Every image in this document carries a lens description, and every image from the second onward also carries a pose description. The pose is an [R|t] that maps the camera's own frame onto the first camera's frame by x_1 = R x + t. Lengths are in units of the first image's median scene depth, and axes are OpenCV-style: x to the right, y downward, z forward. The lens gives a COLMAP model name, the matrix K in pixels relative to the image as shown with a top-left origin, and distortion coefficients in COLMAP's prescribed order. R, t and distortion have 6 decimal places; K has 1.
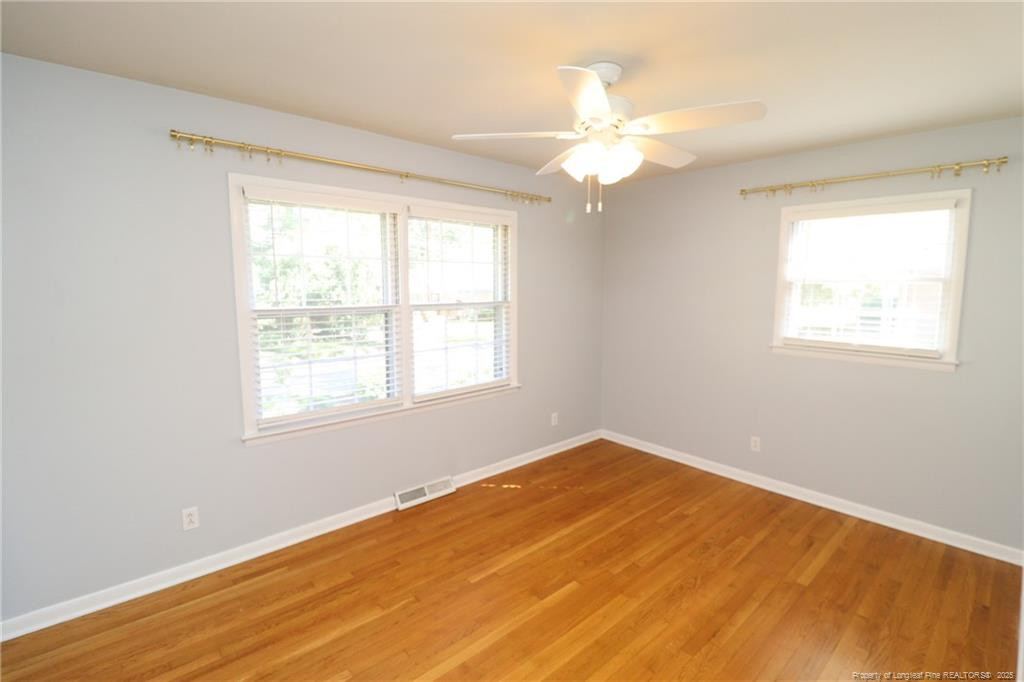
lens RADIAL K [[464.1, 0, 512.0], [0, 464.1, 341.0], [0, 0, 1]] dist [-0.000352, -0.013837]
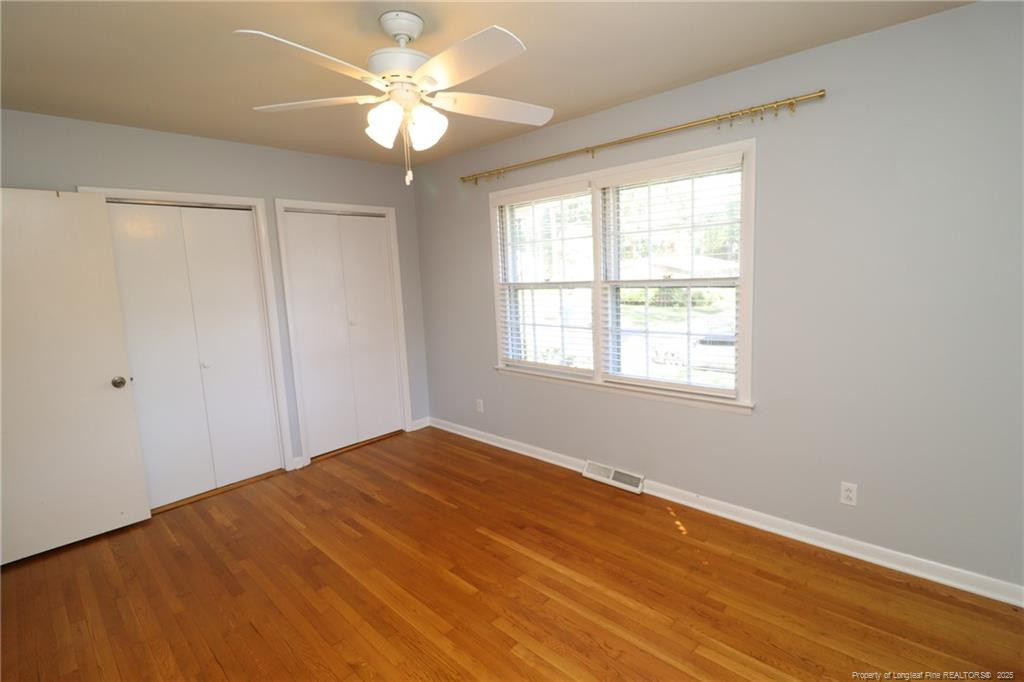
lens RADIAL K [[473.4, 0, 523.6], [0, 473.4, 334.0], [0, 0, 1]] dist [0.001740, -0.013935]
pose [[0.107583, 0.134858, -0.985007, 0.766792], [-0.068899, 0.989387, 0.127932, -0.084095], [0.991806, 0.054103, 0.115733, 0.726992]]
